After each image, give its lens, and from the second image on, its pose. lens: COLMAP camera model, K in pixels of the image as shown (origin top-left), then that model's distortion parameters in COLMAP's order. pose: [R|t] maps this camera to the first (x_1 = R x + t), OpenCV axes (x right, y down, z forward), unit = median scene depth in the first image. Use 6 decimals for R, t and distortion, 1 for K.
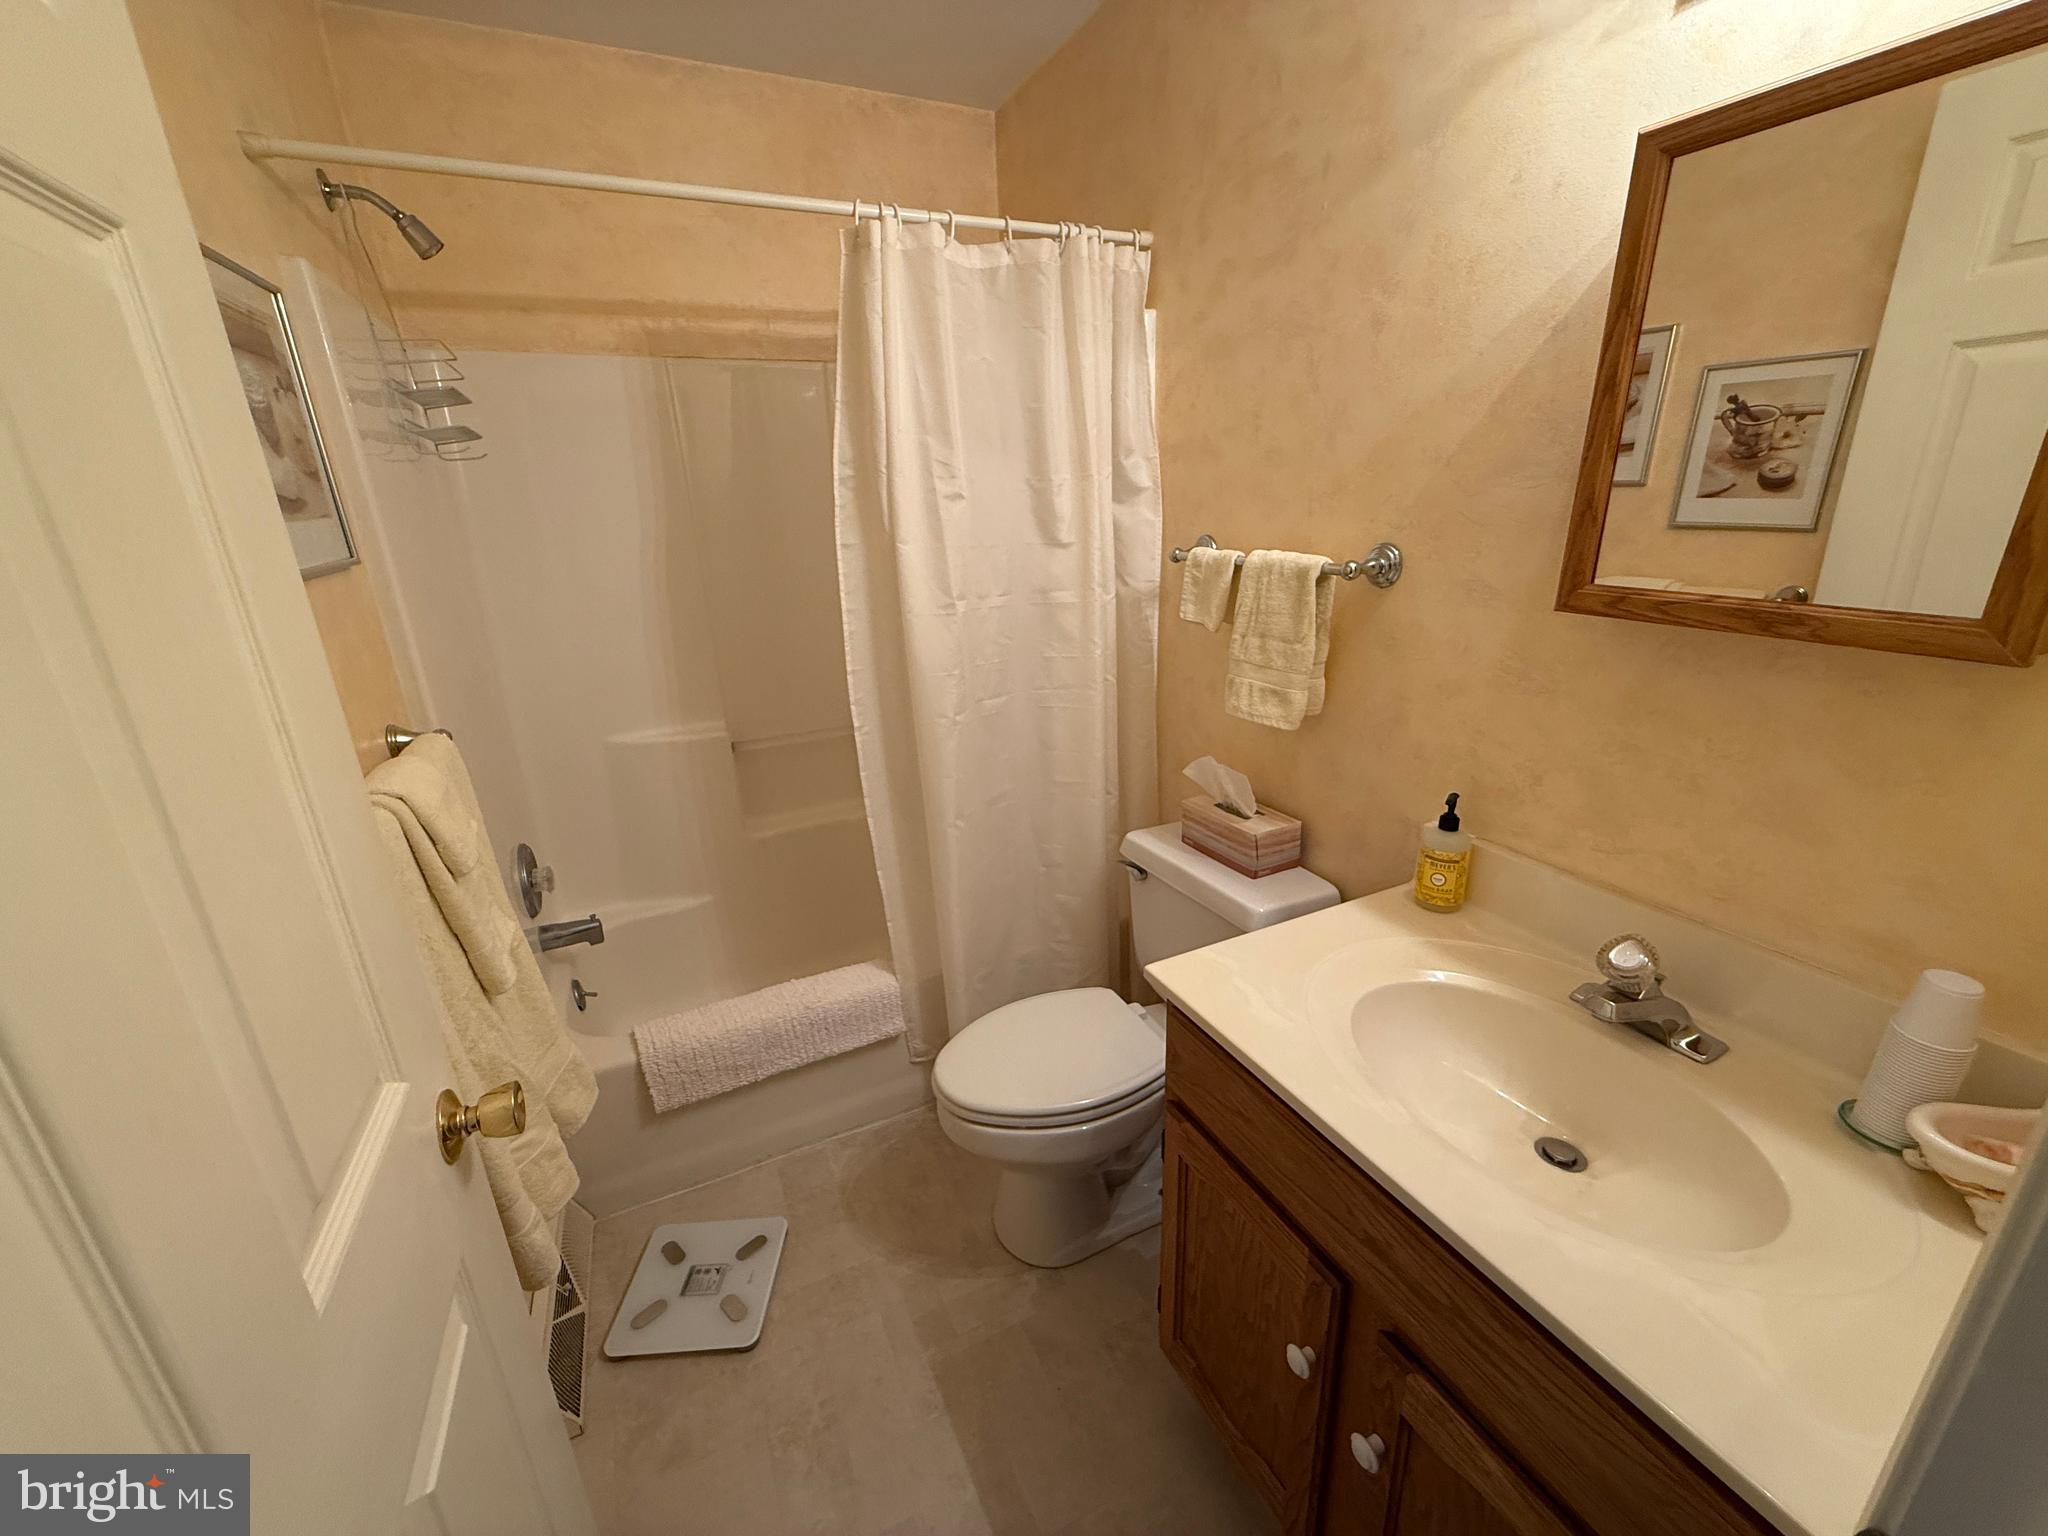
lens RADIAL K [[815.2, 0, 1022.8], [0, 815.2, 762.0], [0, 0, 1]] dist [-0.000182, 0.000006]
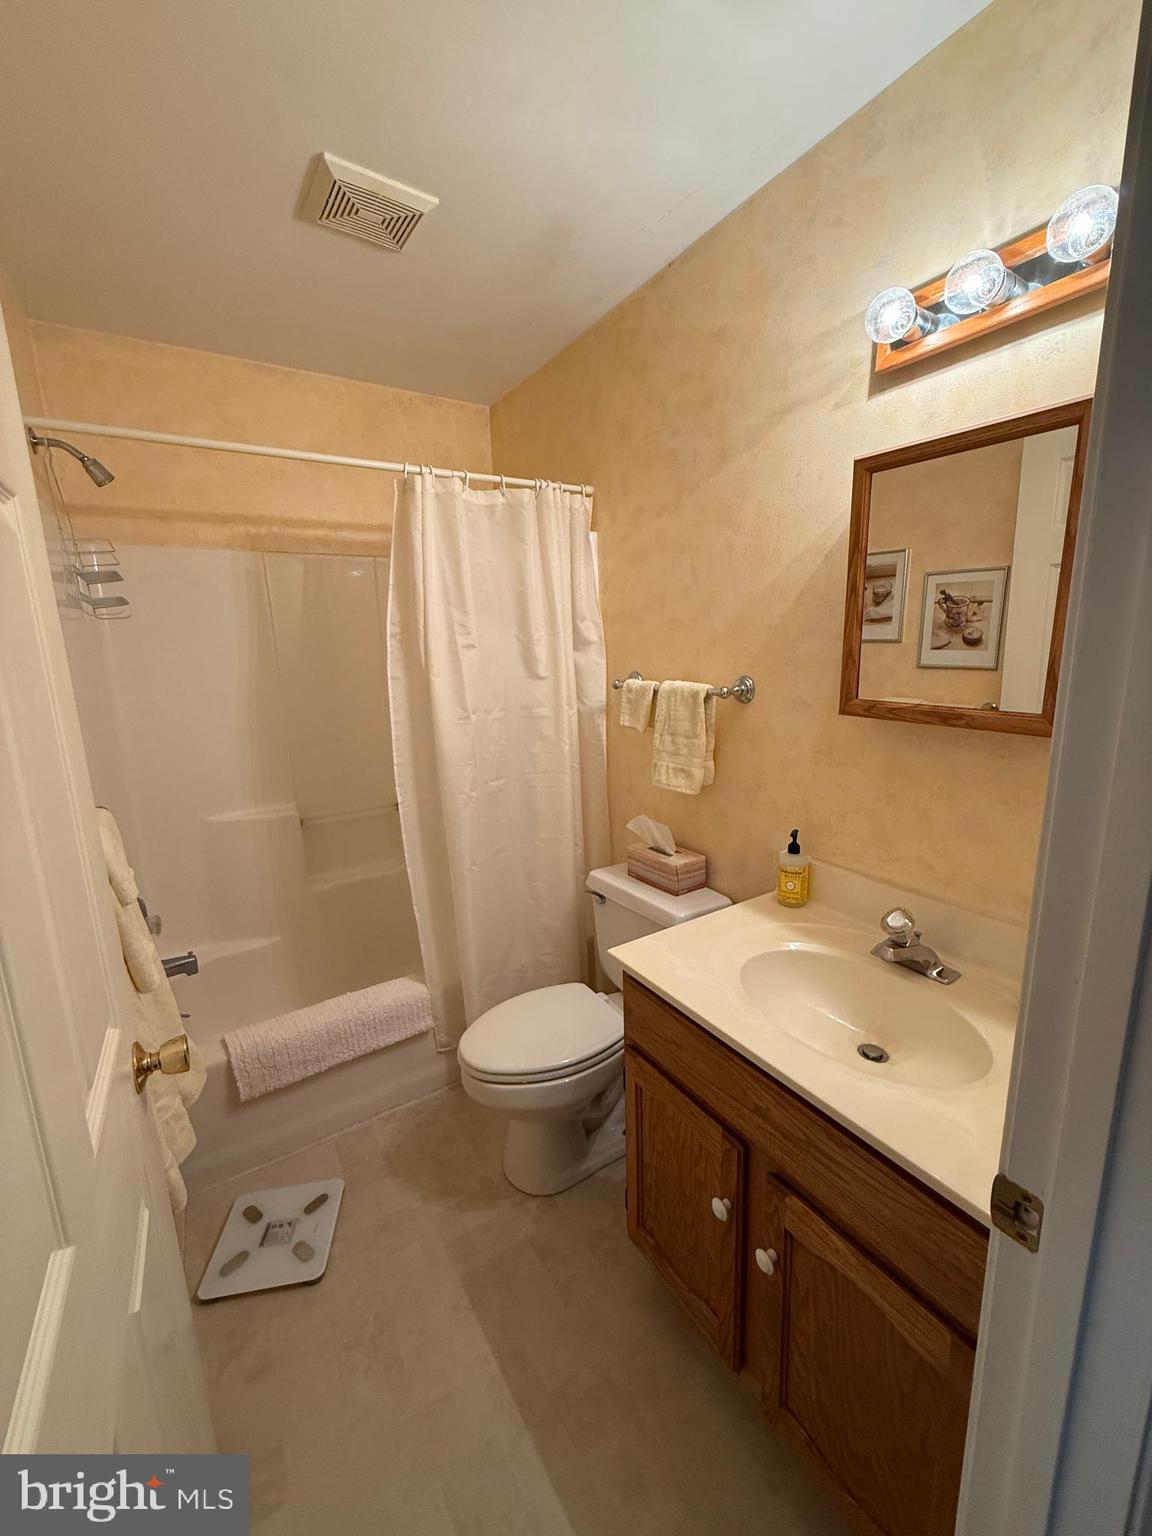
lens RADIAL K [[611.4, 0, 581.5], [0, 611.4, 757.5], [0, 0, 1]] dist [-0.000182, 0.000006]
pose [[0.991922, -0.016541, 0.125762, -0.025520], [0.033193, 0.990762, -0.131491, 0.035121], [-0.122426, 0.134603, 0.983308, -0.114751]]
